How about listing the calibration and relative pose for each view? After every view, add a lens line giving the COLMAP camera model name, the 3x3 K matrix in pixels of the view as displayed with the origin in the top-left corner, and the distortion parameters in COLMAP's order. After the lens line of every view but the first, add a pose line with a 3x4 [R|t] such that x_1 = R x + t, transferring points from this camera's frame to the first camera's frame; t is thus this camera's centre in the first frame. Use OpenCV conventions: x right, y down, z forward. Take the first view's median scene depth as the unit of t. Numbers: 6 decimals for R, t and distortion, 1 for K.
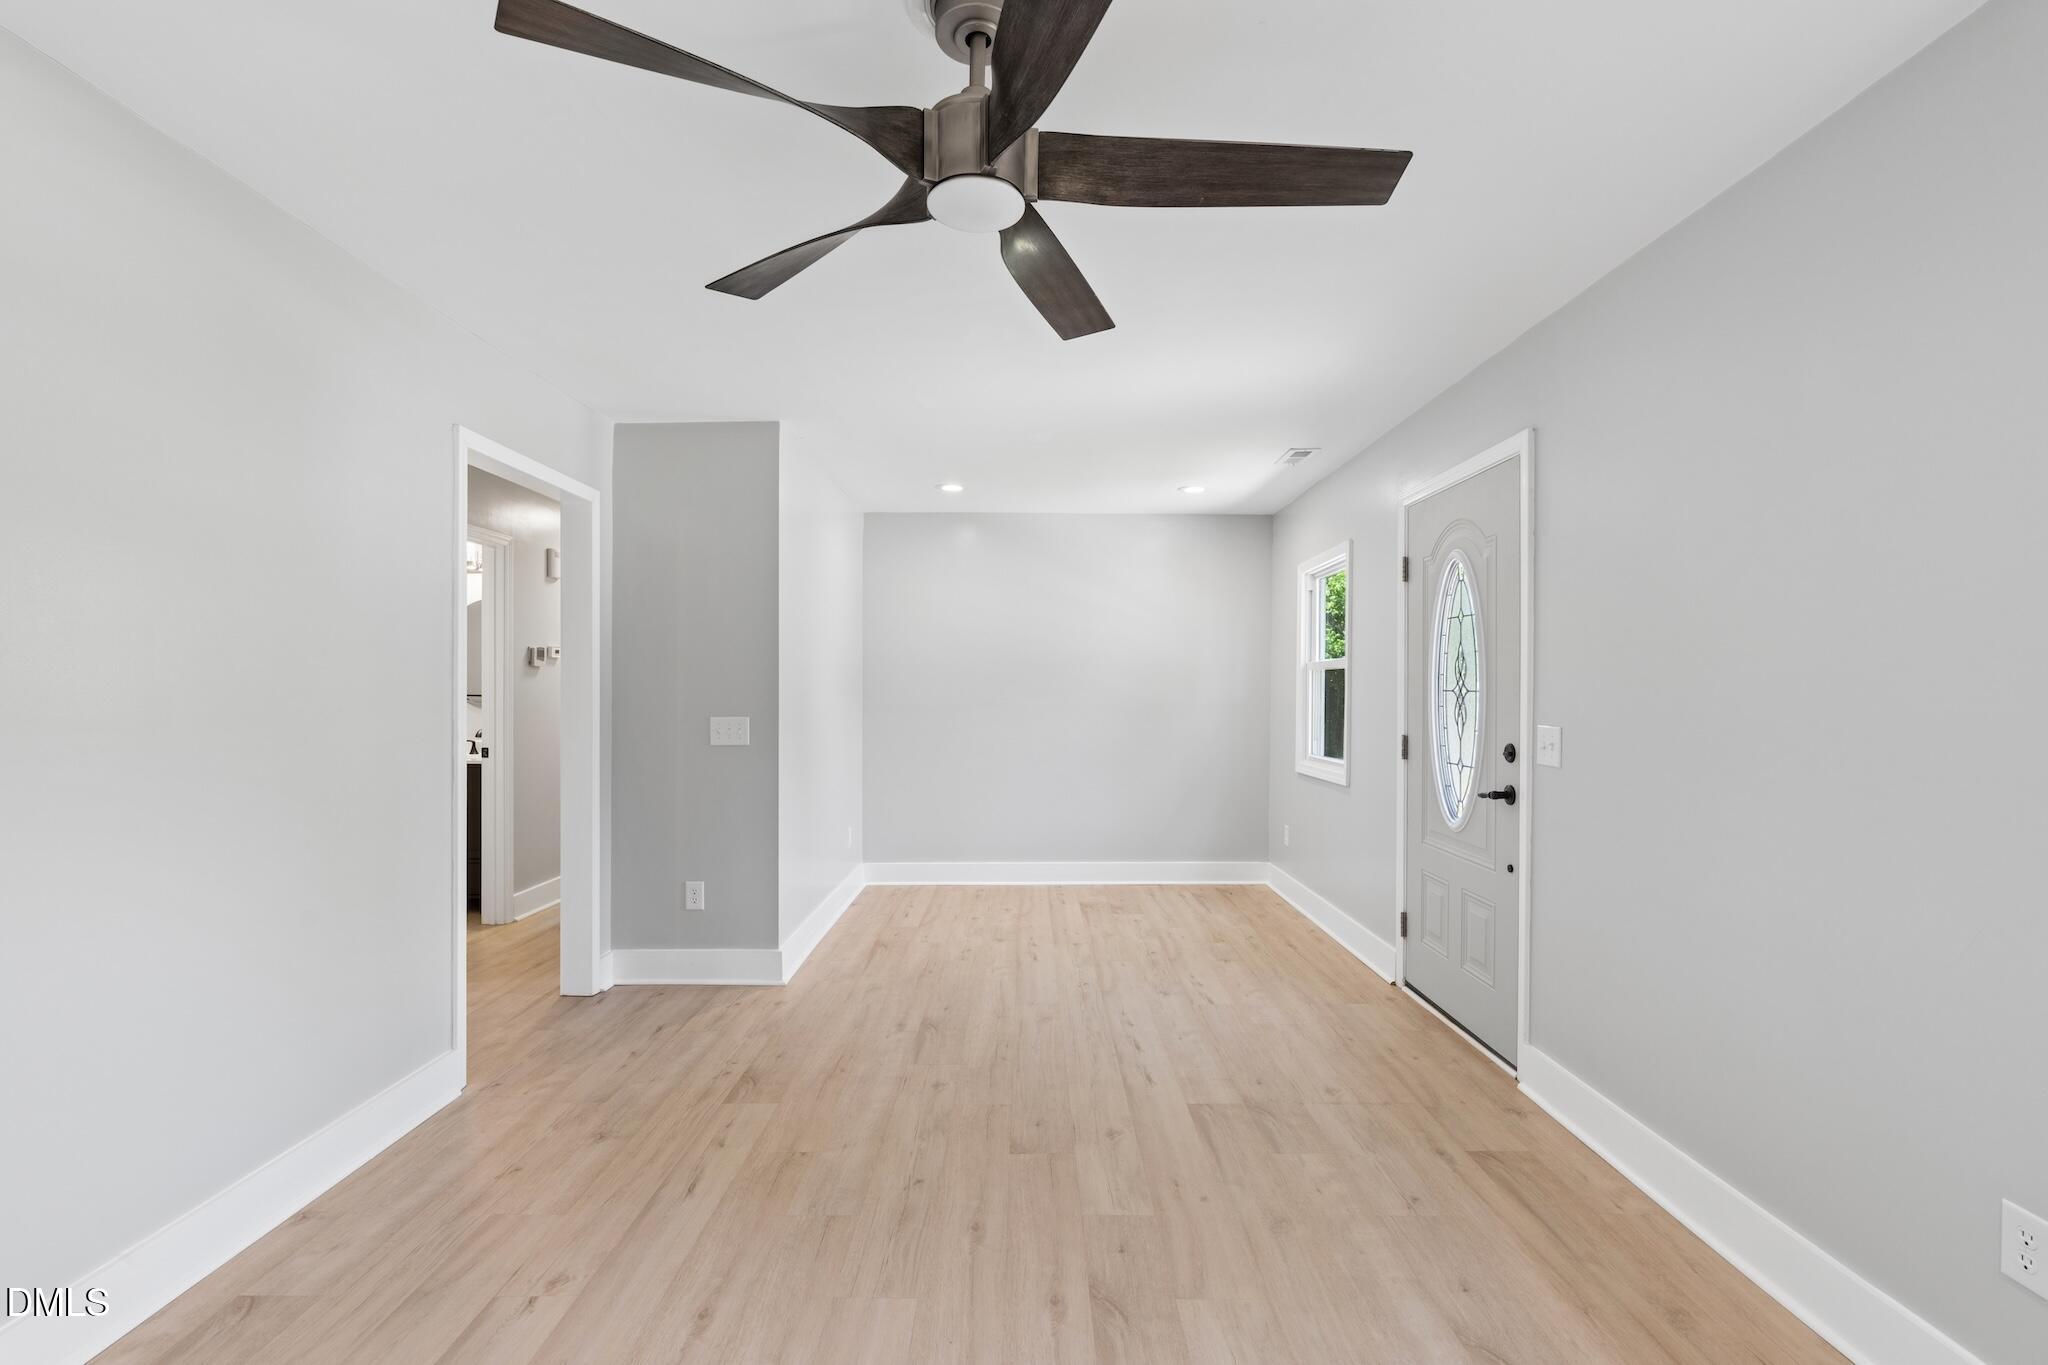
lens RADIAL K [[927.6, 0, 1029.4], [0, 927.6, 695.3], [0, 0, 1]] dist [-0.004864, 0.001524]
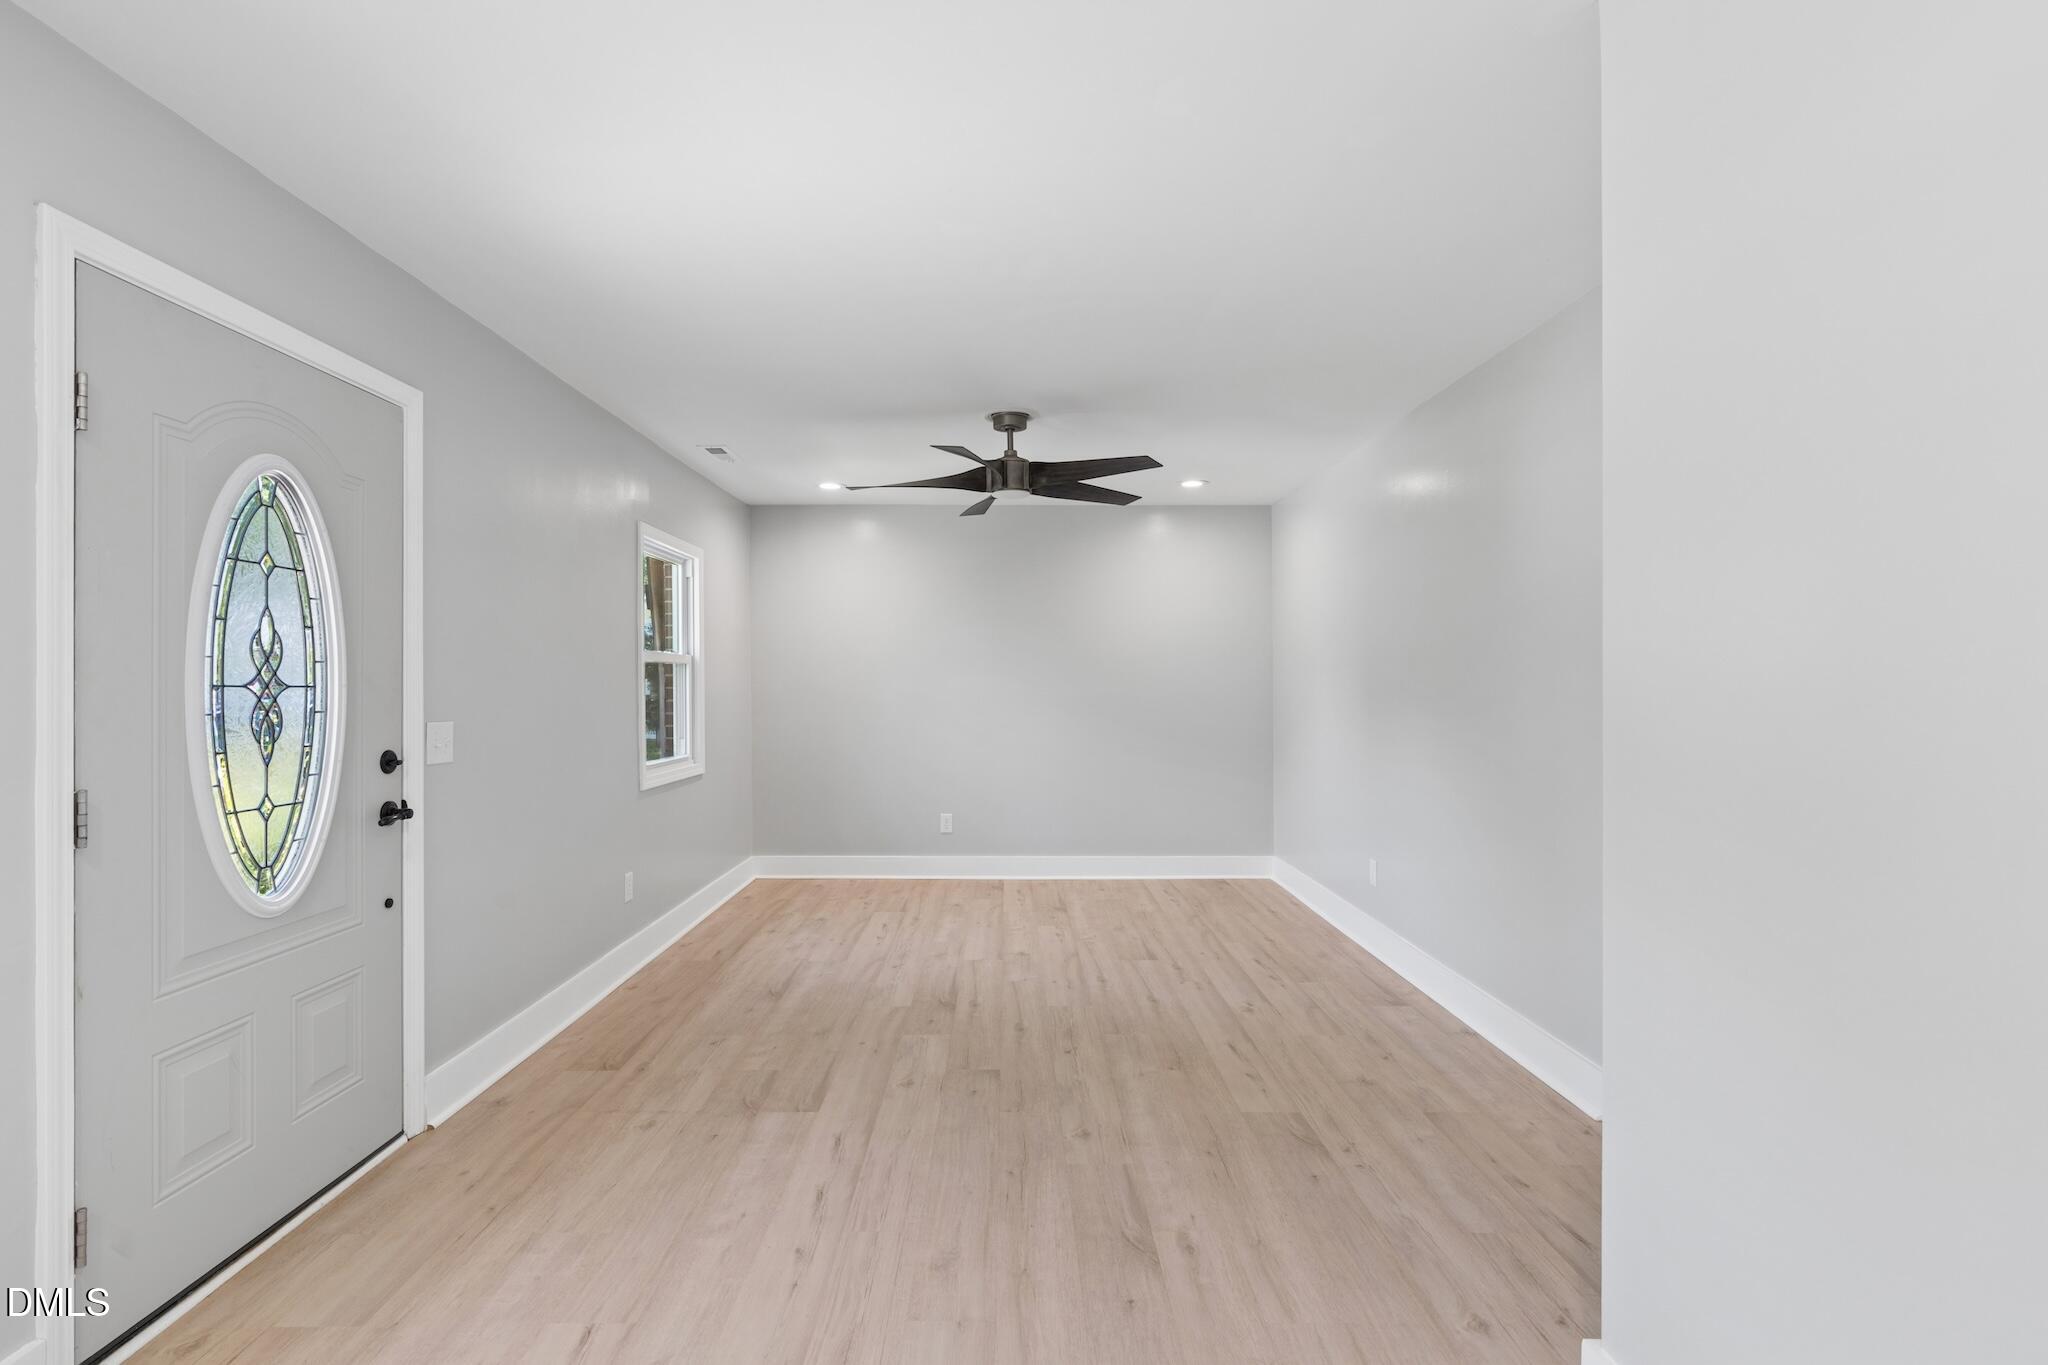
lens RADIAL K [[927.6, 0, 1016.4], [0, 927.6, 678.9], [0, 0, 1]] dist [-0.004864, 0.001524]
pose [[-0.999972, 0.001781, -0.007233, -0.030740], [0.001774, 0.999998, 0.001072, -0.011280], [0.007235, 0.001059, -0.999973, 1.962172]]
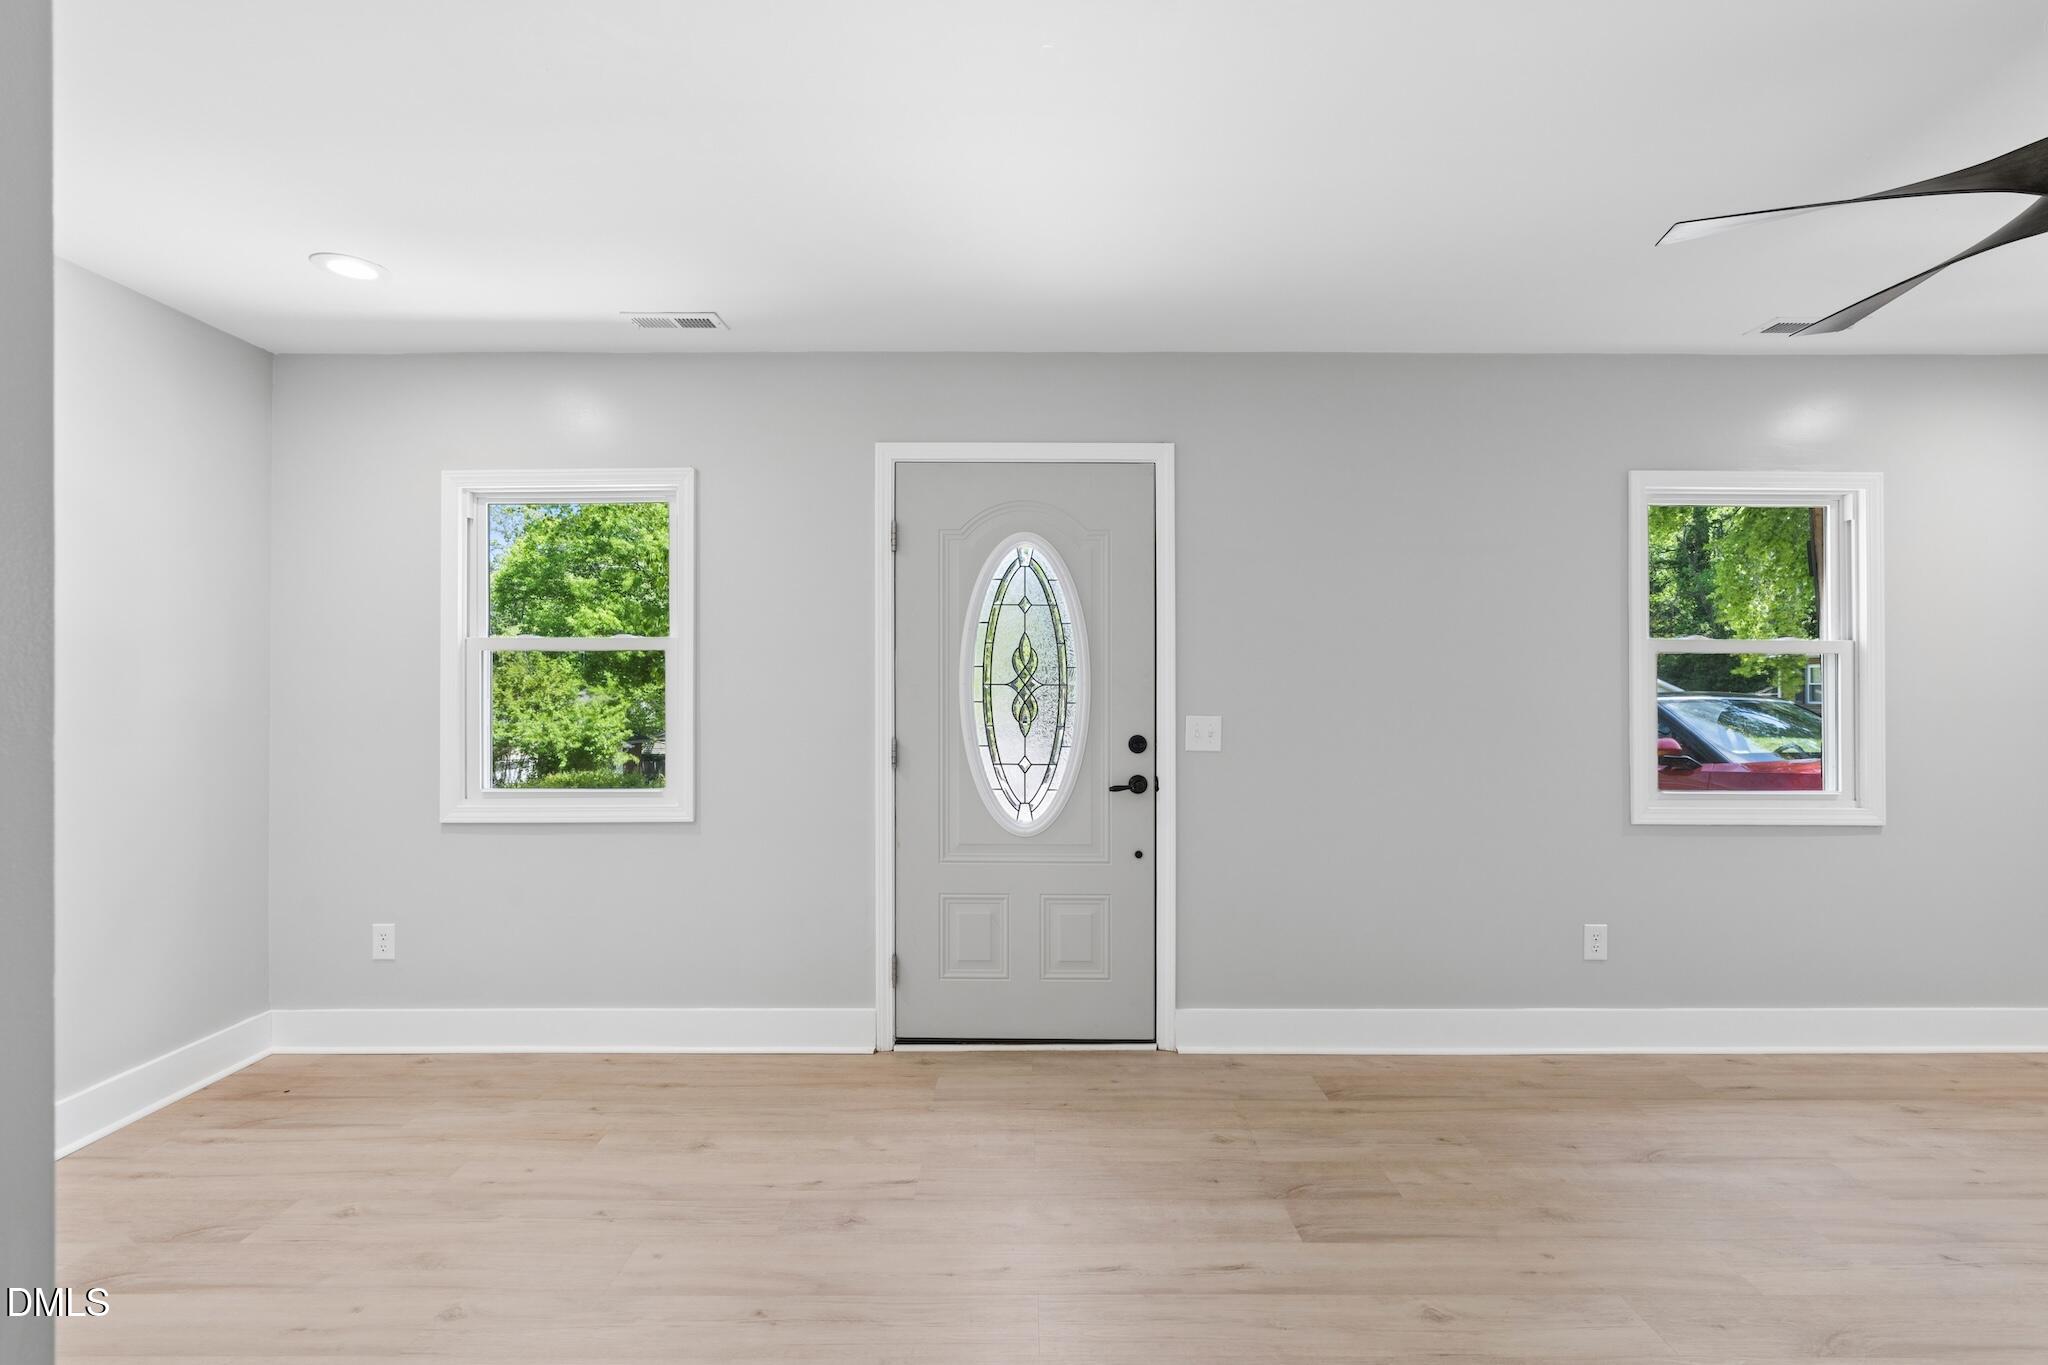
lens RADIAL K [[927.6, 0, 1018.5], [0, 927.6, 679.8], [0, 0, 1]] dist [-0.004864, 0.001524]
pose [[0.001687, 0.004810, 0.999987, -0.570975], [0.005032, 0.999976, -0.004819, -0.006322], [-0.999986, 0.005040, 0.001662, 1.221512]]
